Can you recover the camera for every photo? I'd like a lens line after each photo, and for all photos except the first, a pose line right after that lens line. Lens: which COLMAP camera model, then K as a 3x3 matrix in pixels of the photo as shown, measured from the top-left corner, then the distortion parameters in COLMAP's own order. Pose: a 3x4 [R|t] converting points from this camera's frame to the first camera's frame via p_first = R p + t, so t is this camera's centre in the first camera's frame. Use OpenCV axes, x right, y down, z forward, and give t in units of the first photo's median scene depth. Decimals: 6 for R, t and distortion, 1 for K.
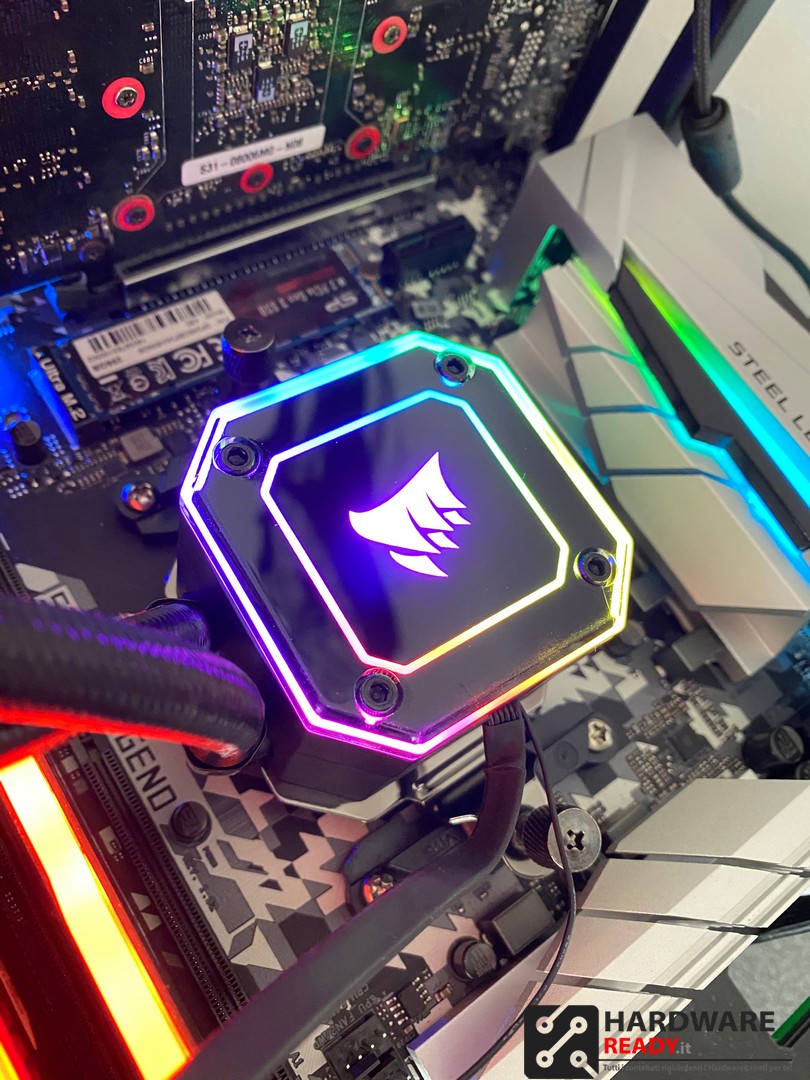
lens RADIAL K [[844.4, 0, 394.7], [0, 844.4, 538.0], [0, 0, 1]] dist [-0.005494, -0.100816]
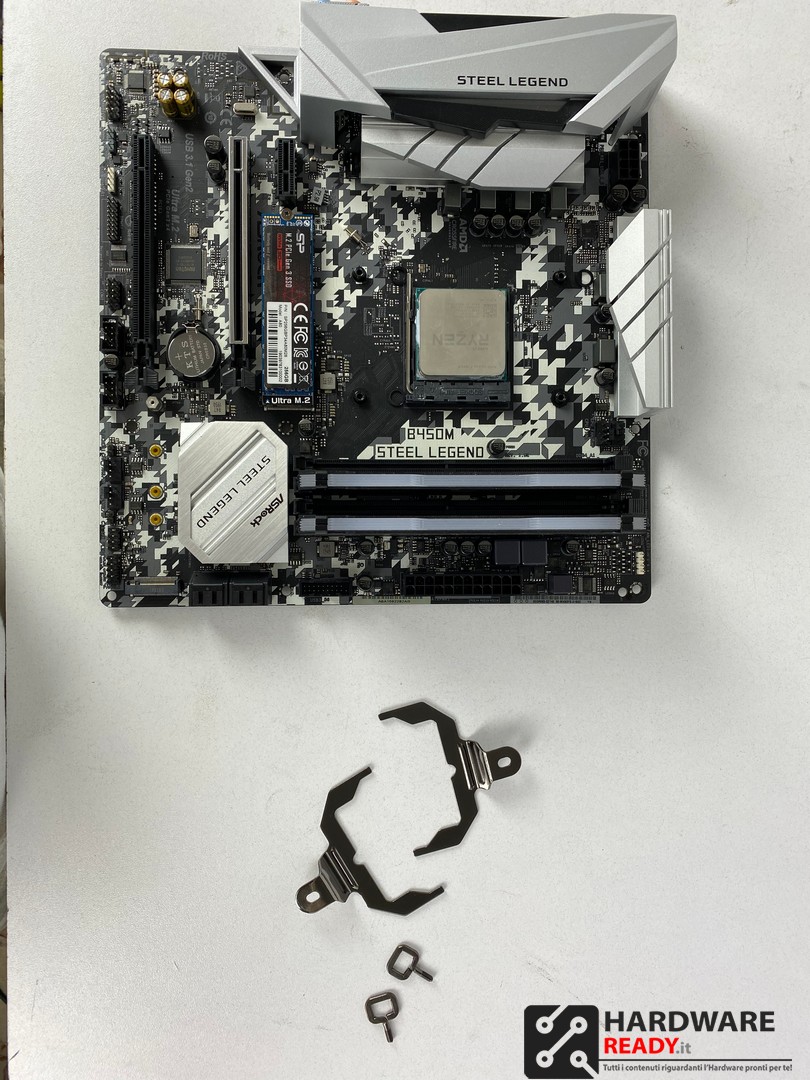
lens RADIAL K [[814.9, 0, 399.4], [0, 814.9, 539.5], [0, 0, 1]] dist [0.089546, -0.204649]
pose [[0.554542, -0.813775, -0.173939, -0.176285], [0.779439, 0.434725, 0.451097, -0.710056], [-0.291475, -0.385727, 0.875361, -0.933903]]
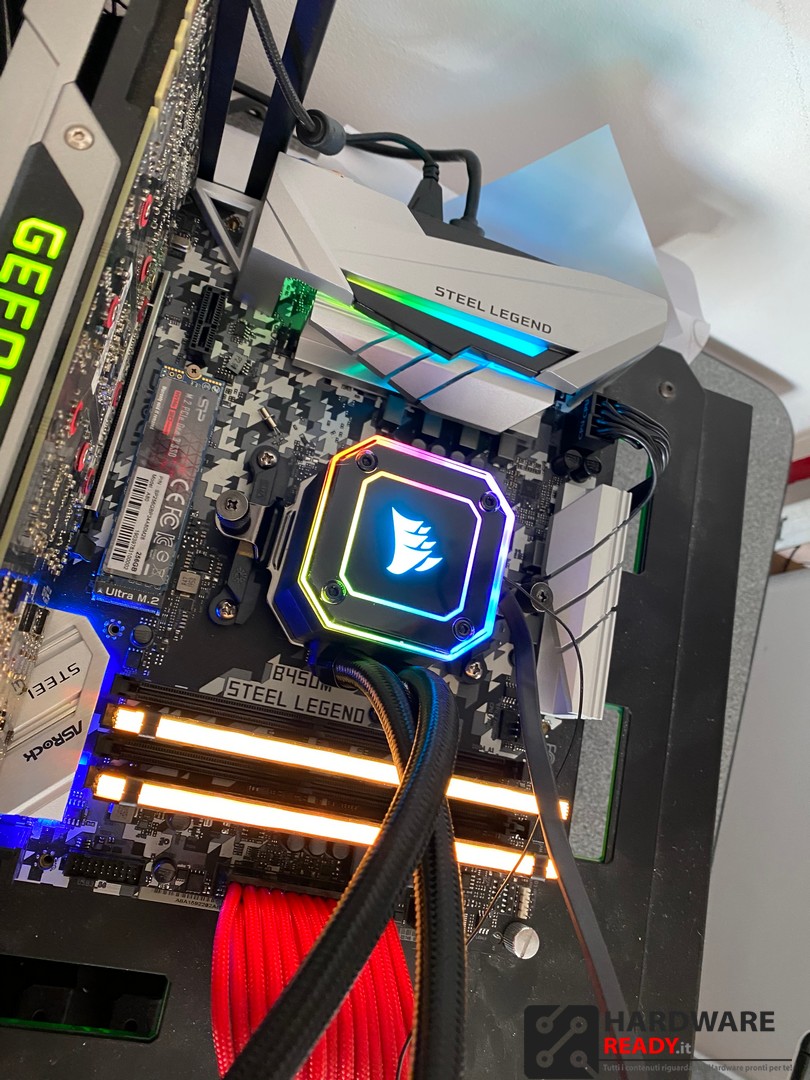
lens RADIAL K [[814.9, 0, 399.4], [0, 814.9, 539.5], [0, 0, 1]] dist [0.089546, -0.204649]
pose [[0.733227, -0.665011, 0.141911, -0.182212], [0.541567, 0.697316, 0.469527, -0.671651], [-0.411197, -0.267415, 0.871439, -0.450865]]
